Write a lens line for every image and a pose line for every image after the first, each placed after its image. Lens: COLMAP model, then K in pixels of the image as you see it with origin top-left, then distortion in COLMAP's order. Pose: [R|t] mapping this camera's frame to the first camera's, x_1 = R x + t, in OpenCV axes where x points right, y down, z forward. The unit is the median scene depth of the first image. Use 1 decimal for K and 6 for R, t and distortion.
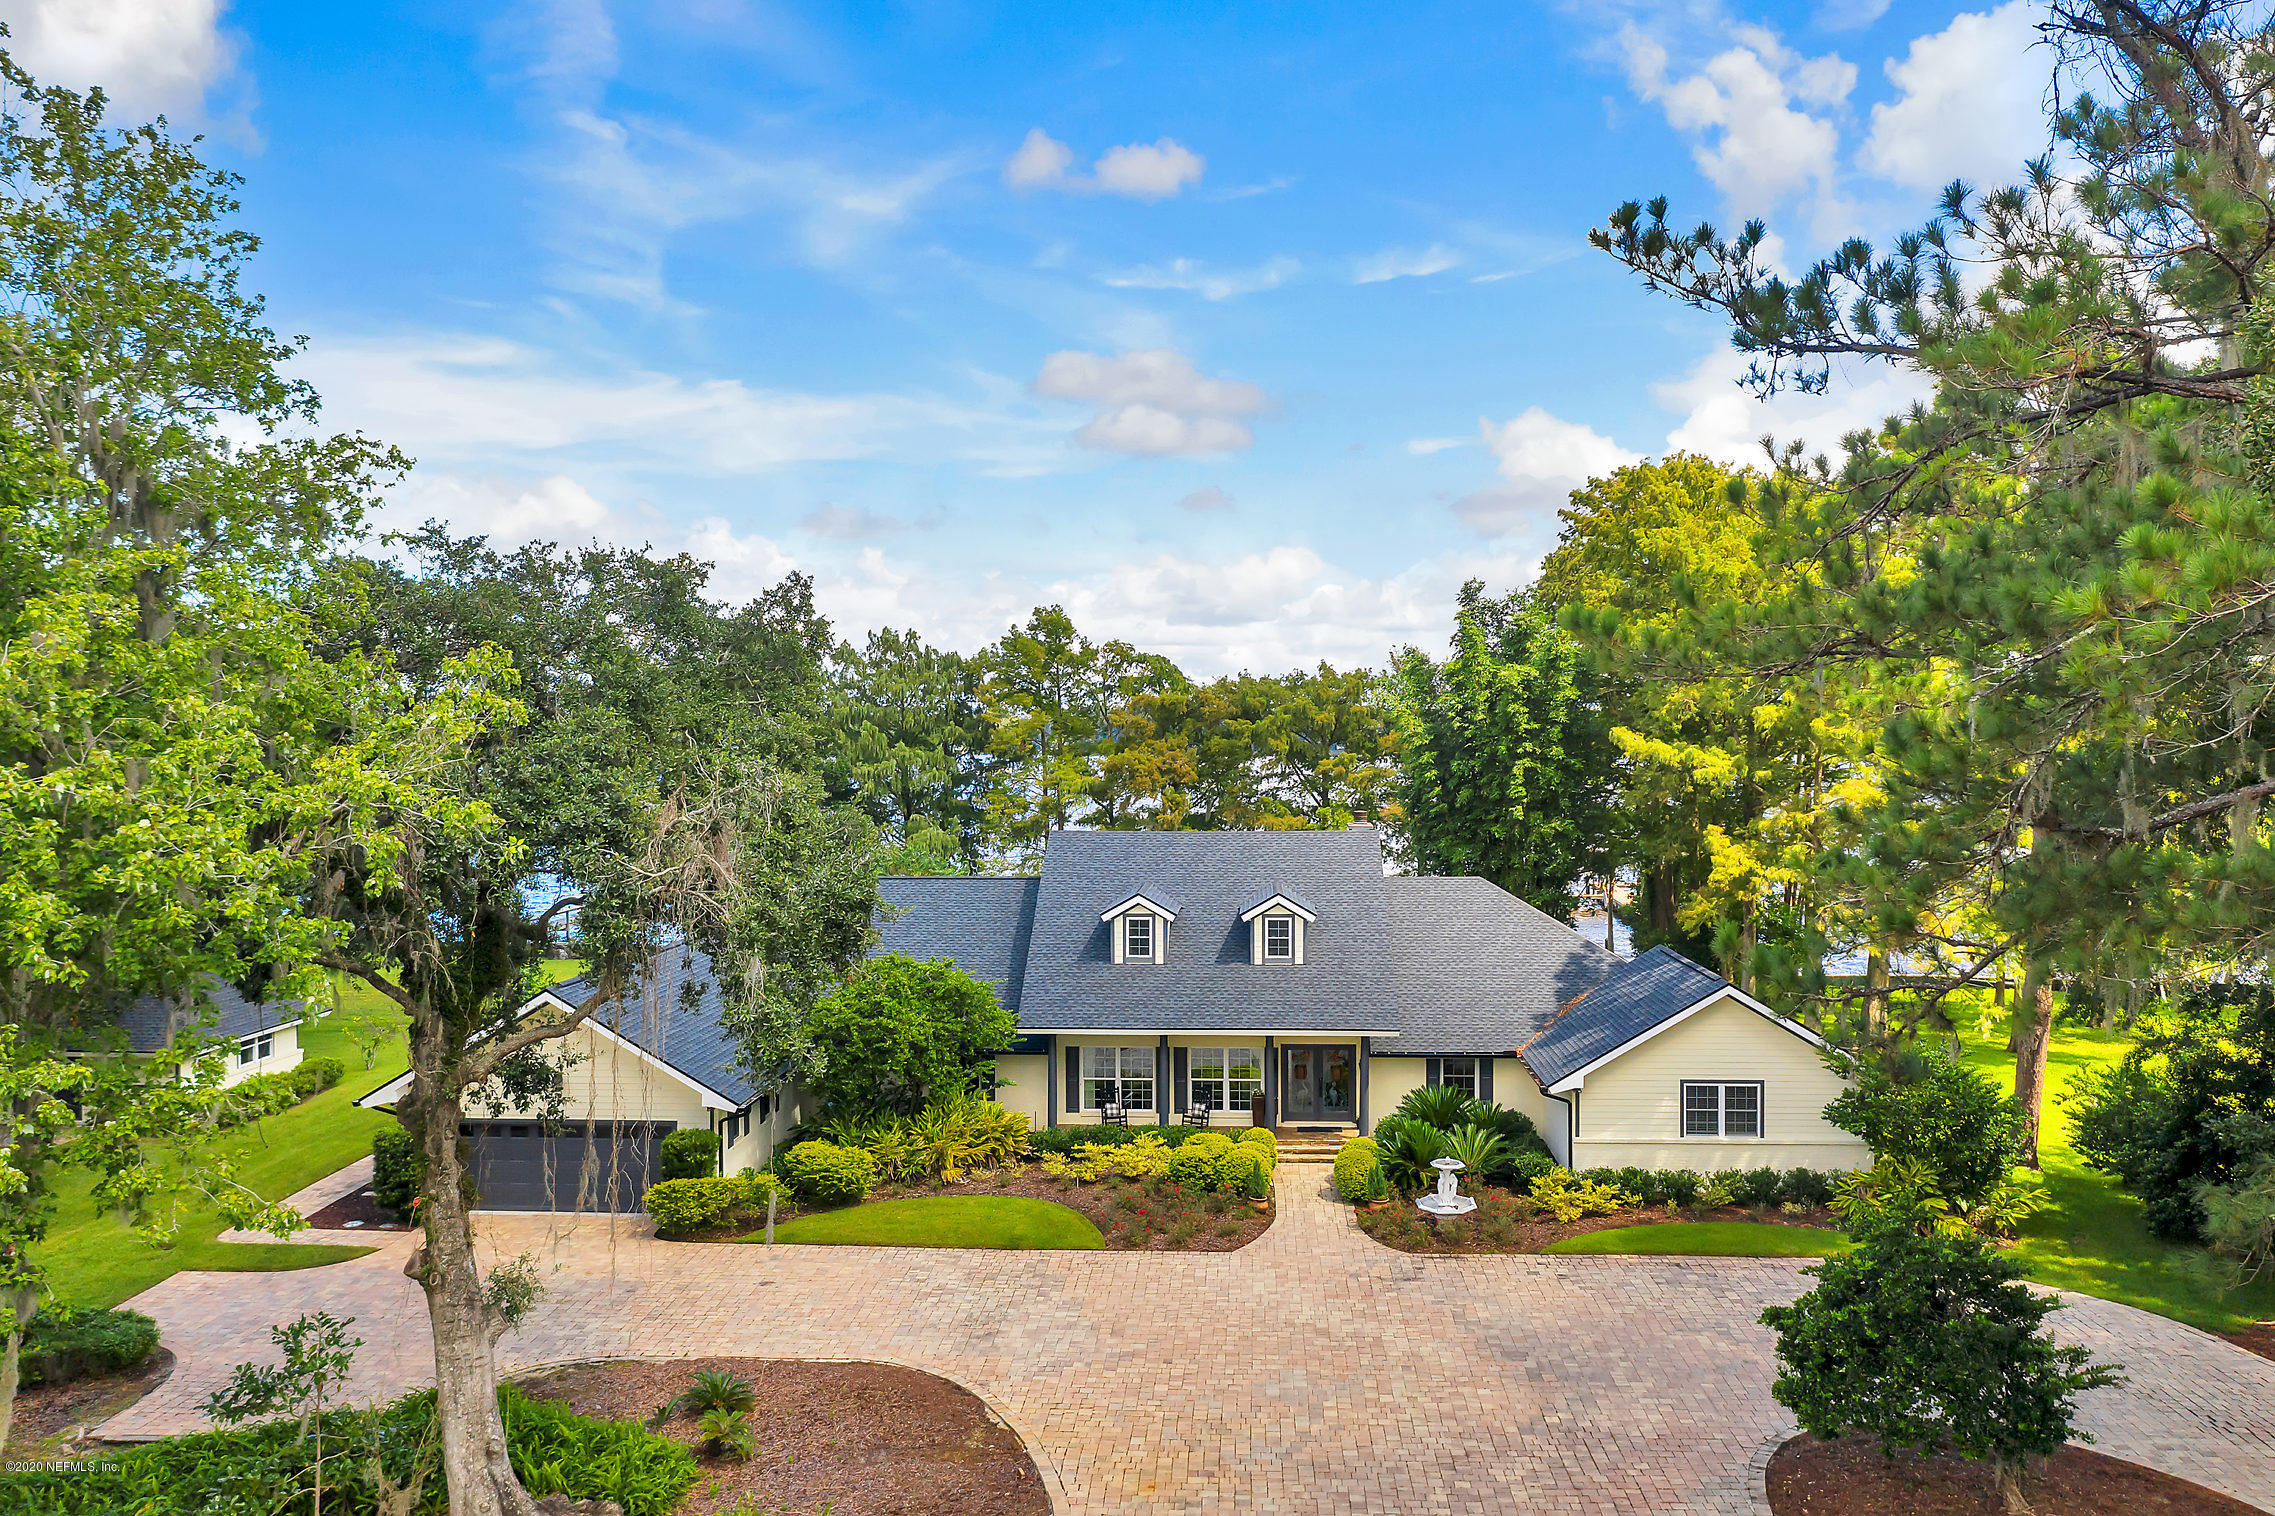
lens RADIAL K [[1790.8, 0, 1144.9], [0, 1790.8, 759.1], [0, 0, 1]] dist [-0.009910, 0.002442]
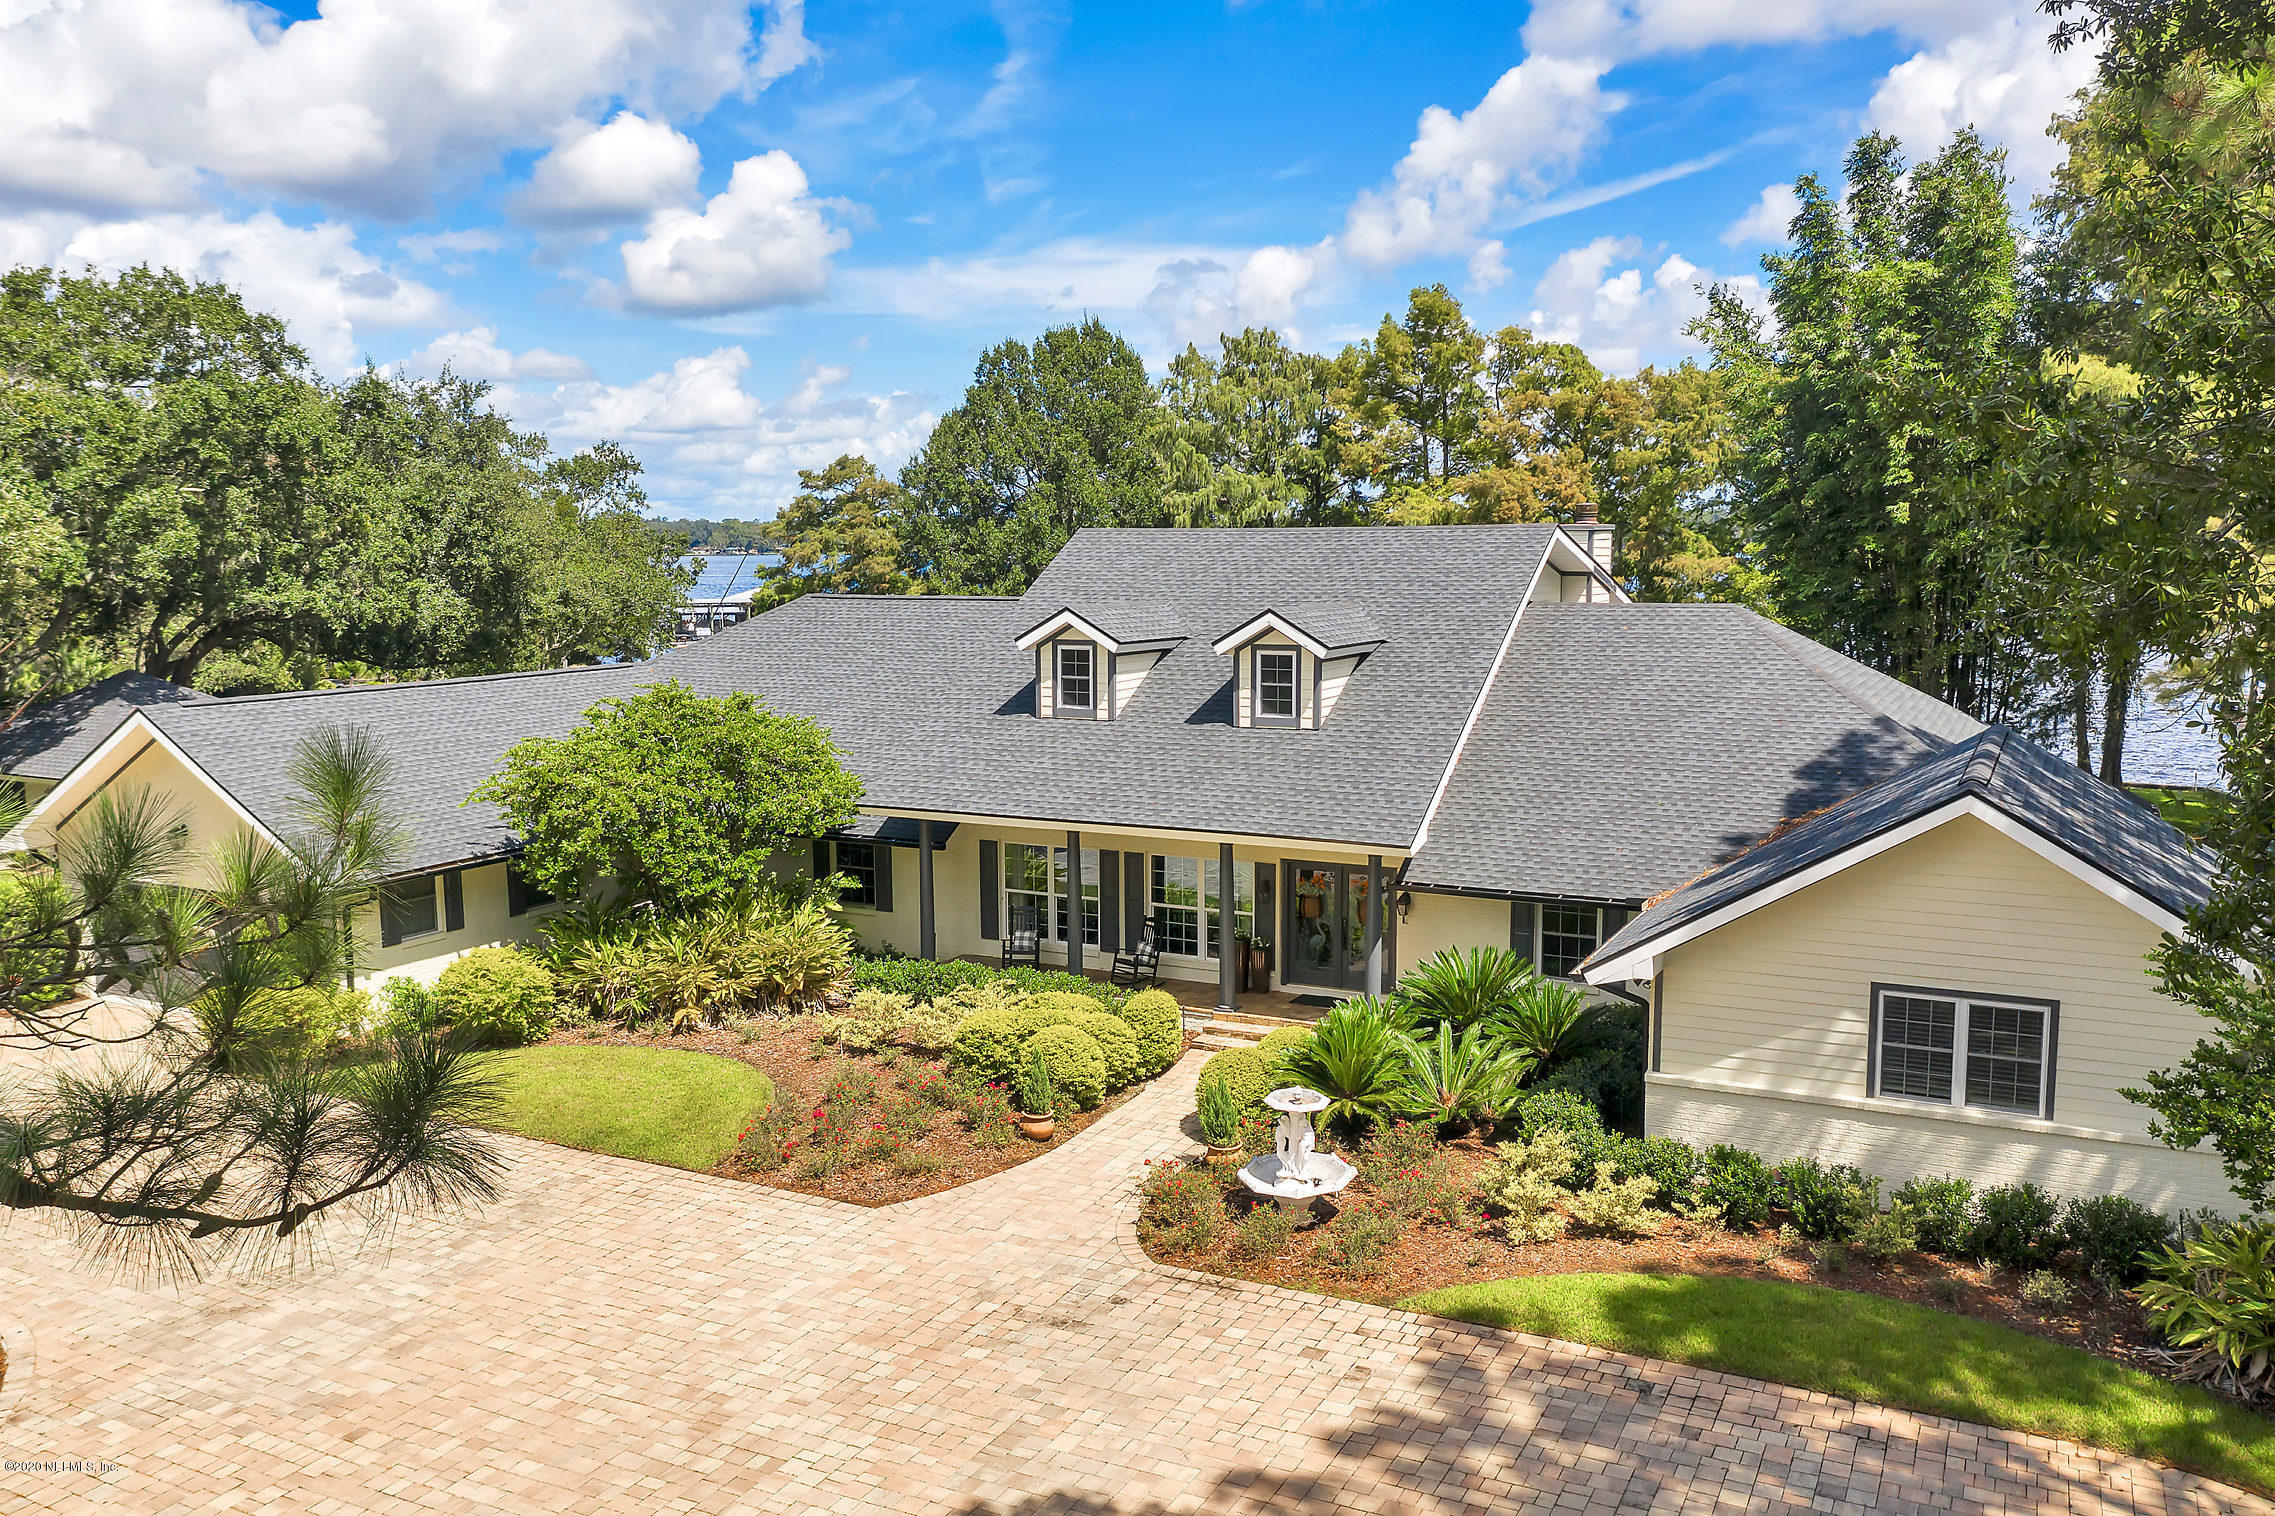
lens RADIAL K [[1790.8, 0, 1145.0], [0, 1790.8, 752.8], [0, 0, 1]] dist [-0.009910, 0.002442]
pose [[0.915481, 0.045294, -0.399803, 0.335040], [-0.002842, 0.994347, 0.106144, 0.071389], [0.402350, -0.096036, 0.910435, 0.521918]]
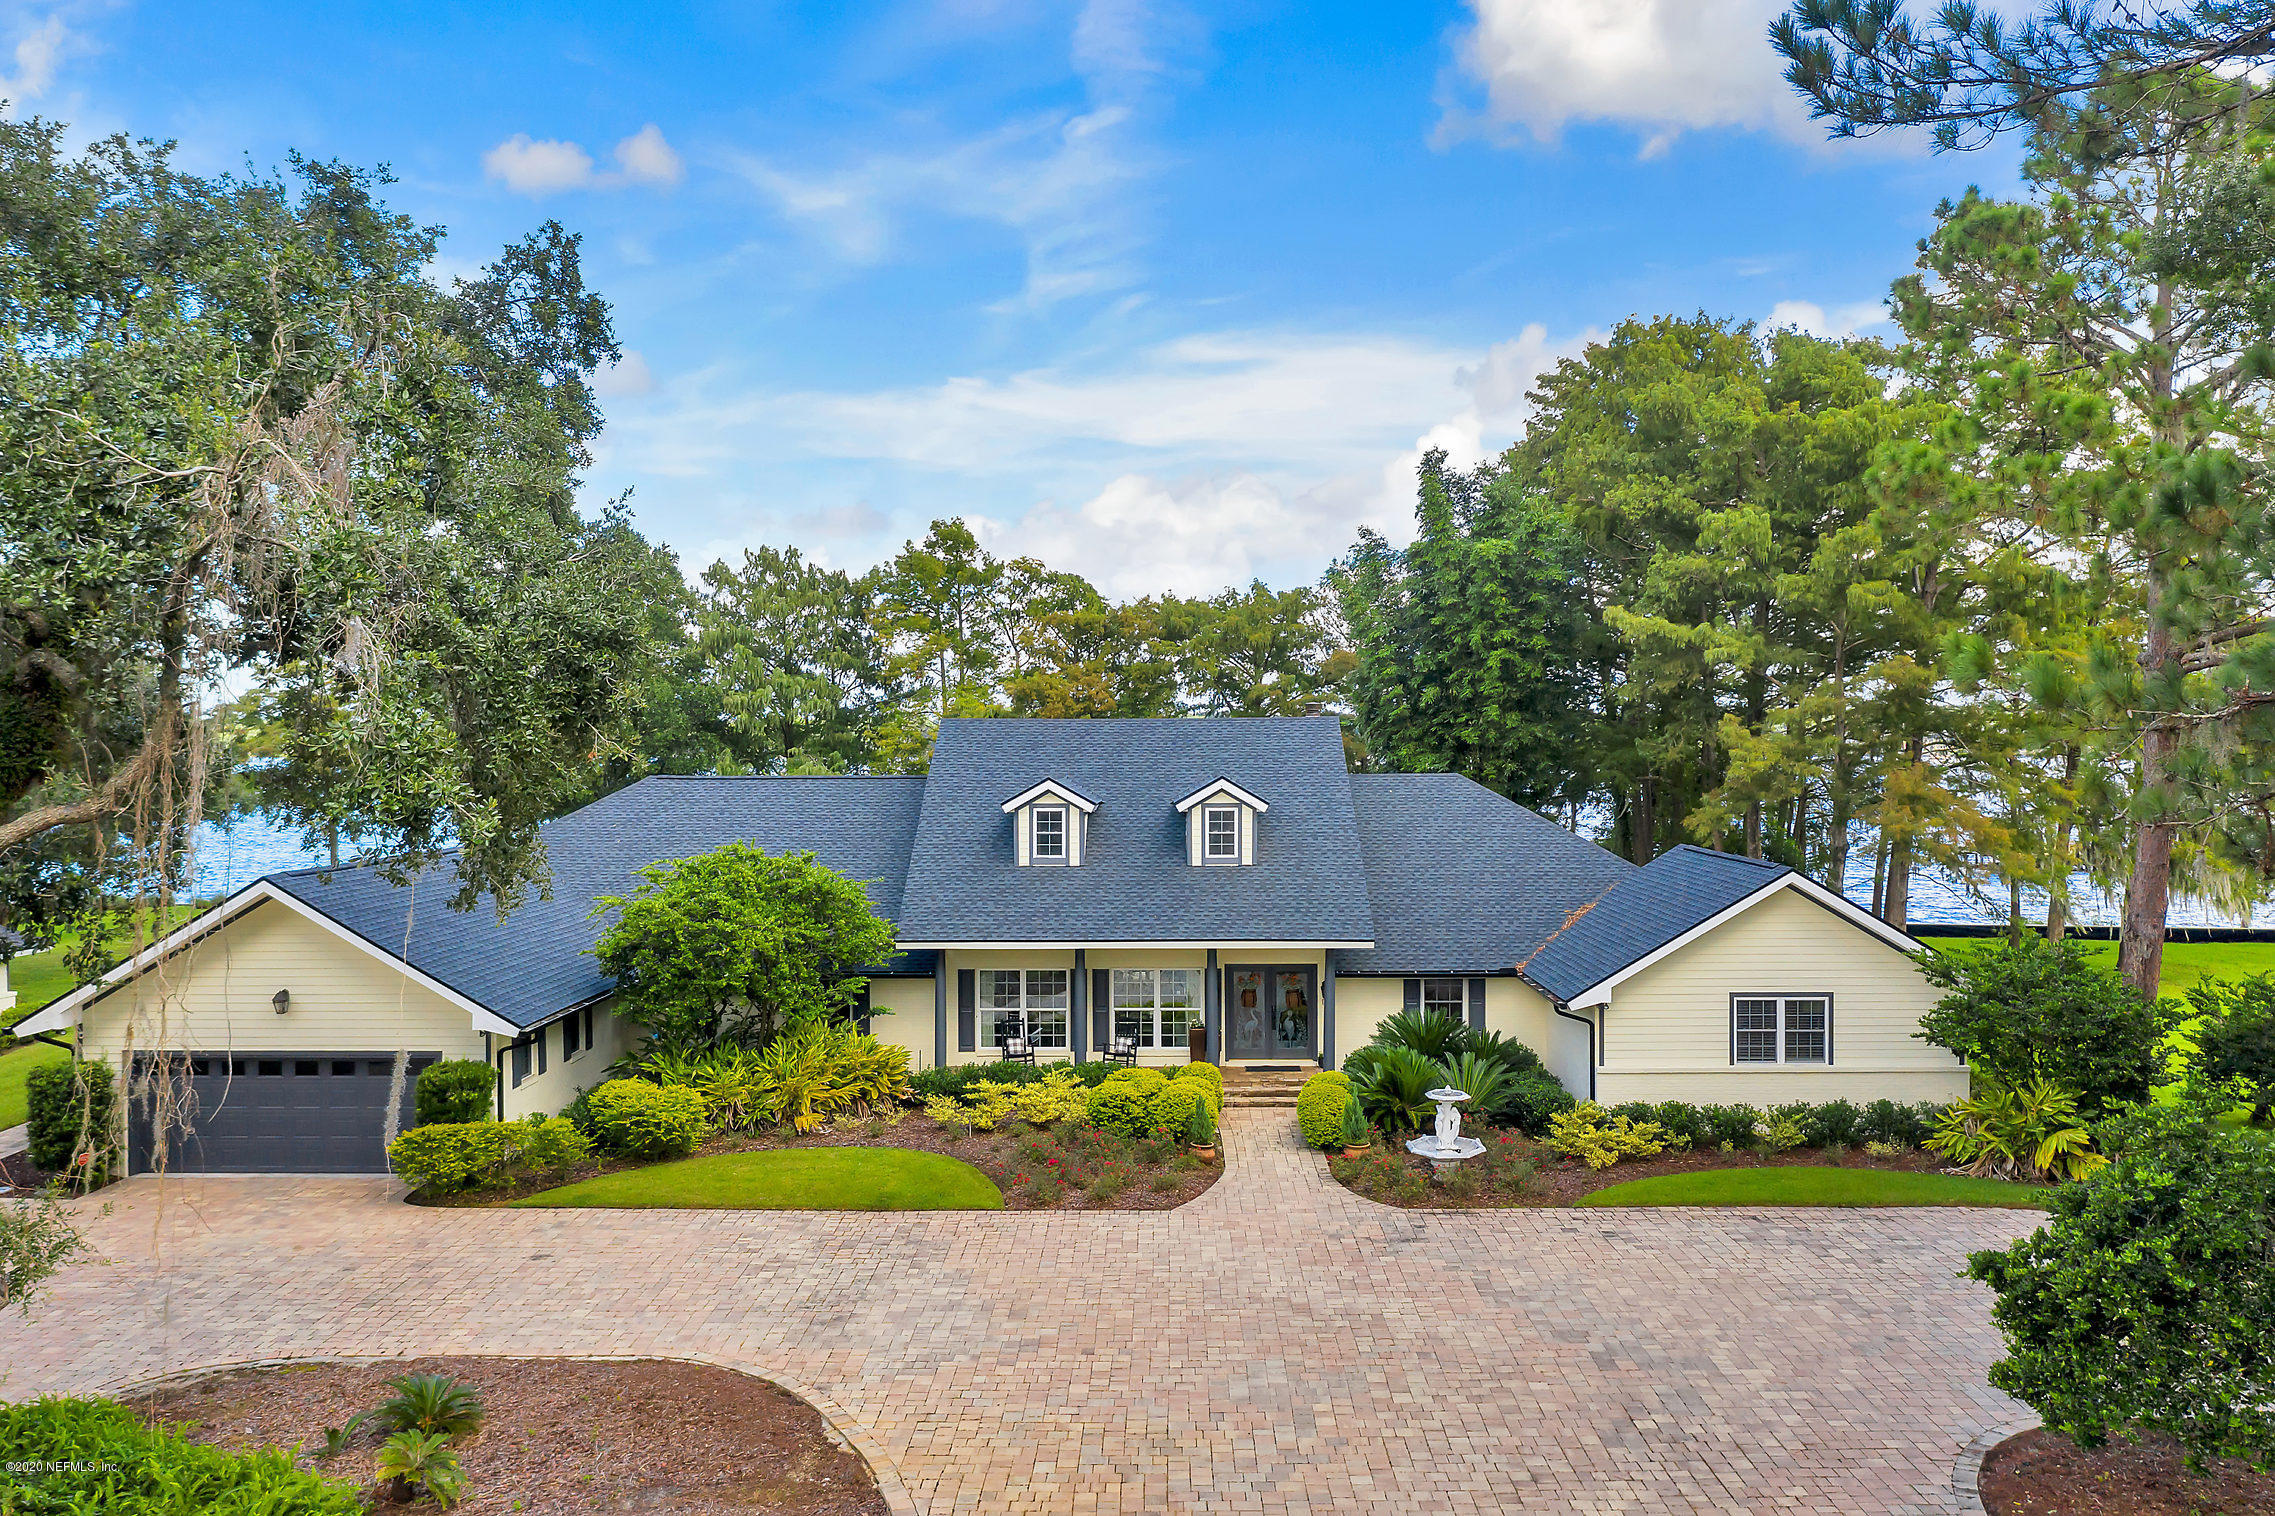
lens RADIAL K [[1790.8, 0, 1142.2], [0, 1790.8, 761.1], [0, 0, 1]] dist [-0.009910, 0.002442]
pose [[0.998869, -0.000433, 0.047537, 0.000445], [0.000586, 0.999995, -0.003203, 0.084858], [-0.047535, 0.003228, 0.998864, 0.234604]]
